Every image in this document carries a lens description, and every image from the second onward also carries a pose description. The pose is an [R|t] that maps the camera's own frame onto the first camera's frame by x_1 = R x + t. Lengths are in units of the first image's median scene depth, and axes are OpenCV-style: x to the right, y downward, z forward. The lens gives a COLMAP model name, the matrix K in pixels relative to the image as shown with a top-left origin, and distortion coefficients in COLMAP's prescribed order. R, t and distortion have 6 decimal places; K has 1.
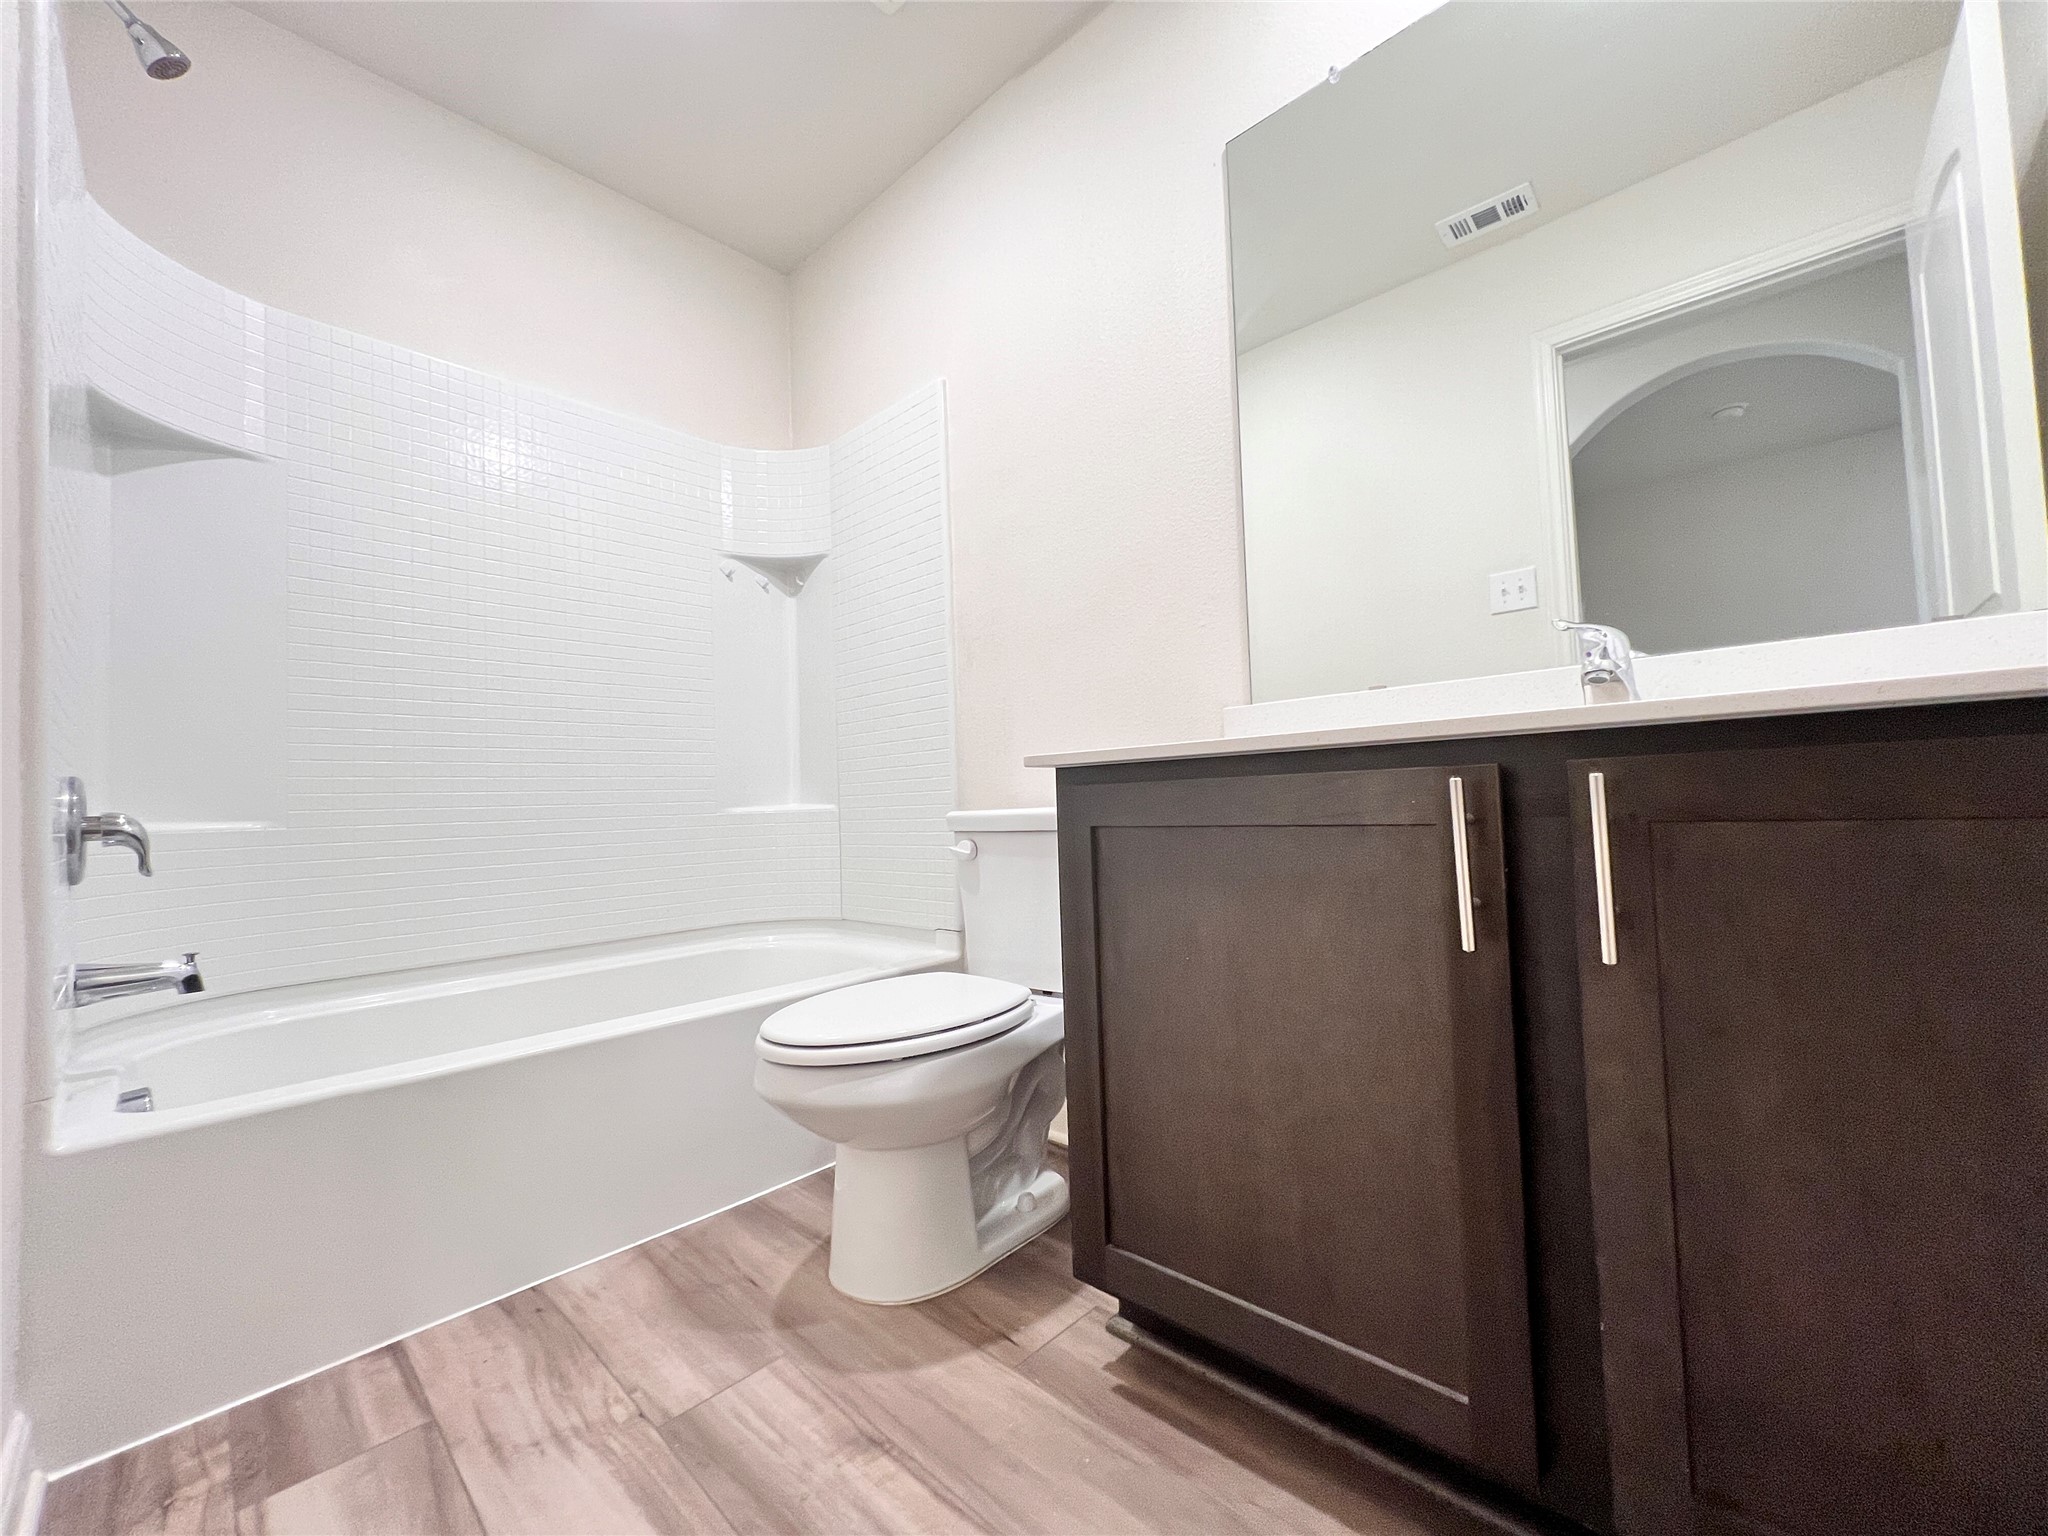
lens RADIAL K [[810.3, 0, 1024.0], [0, 810.3, 768.0], [0, 0, 1]] dist [0.003628, 0.000120]
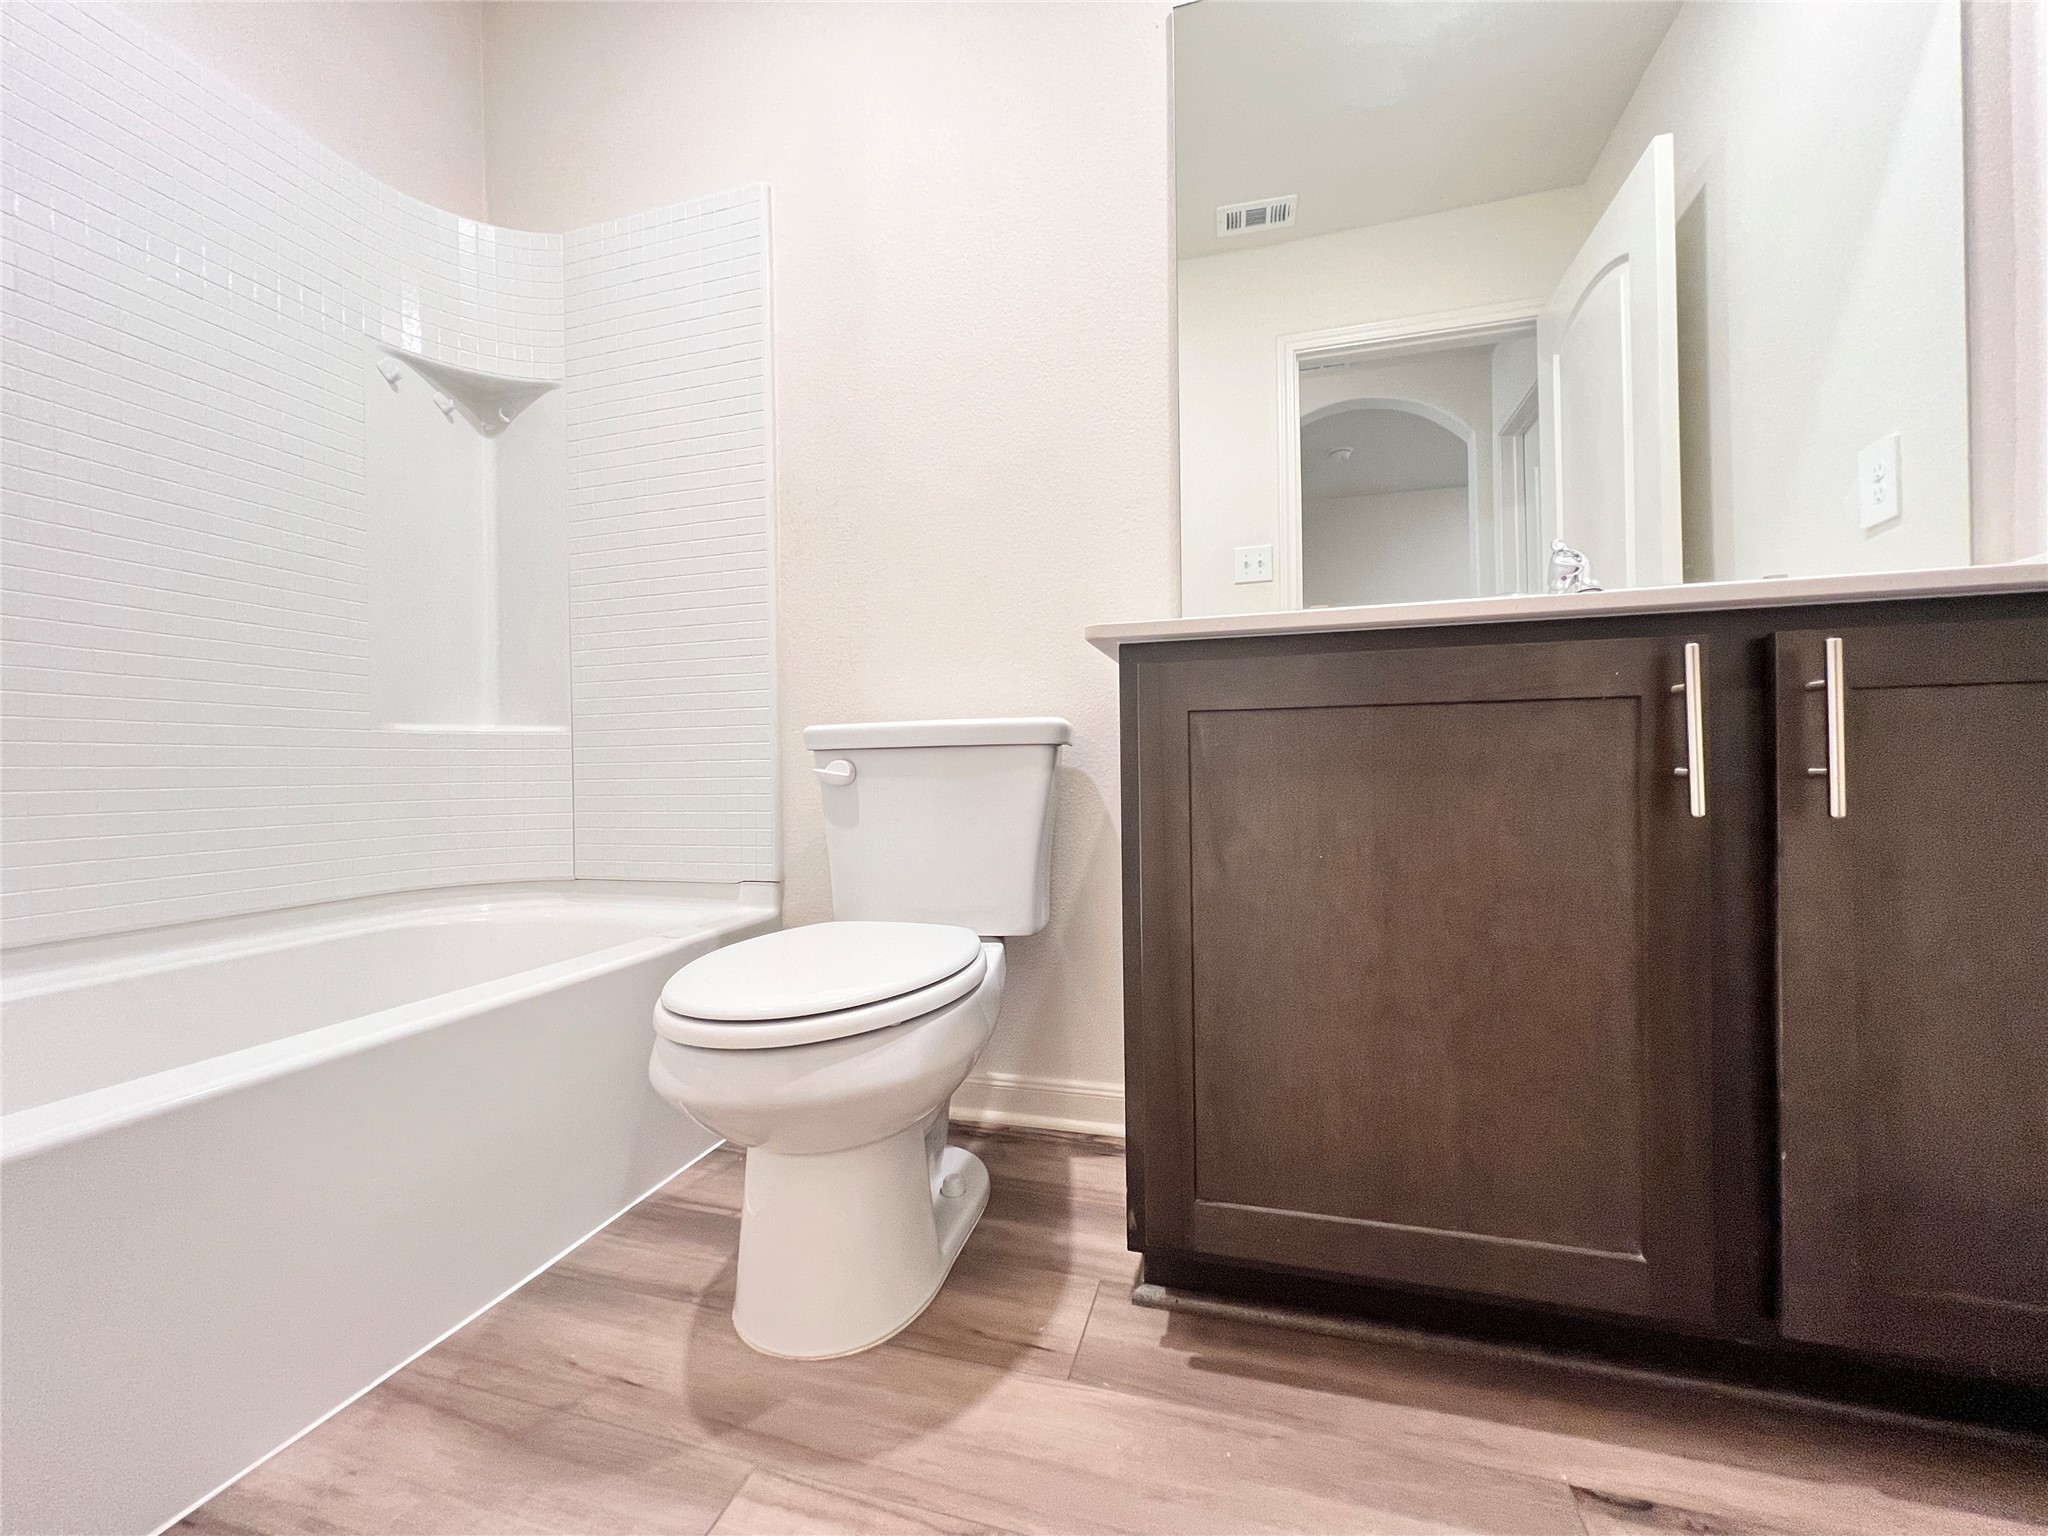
lens RADIAL K [[813.2, 0, 1025.2], [0, 813.2, 765.6], [0, 0, 1]] dist [0.000988, 0.000534]
pose [[0.891216, 0.022309, 0.453031, -0.350438], [-0.035362, 0.999167, 0.020361, 0.092337], [-0.452199, -0.034166, 0.891262, 0.258196]]
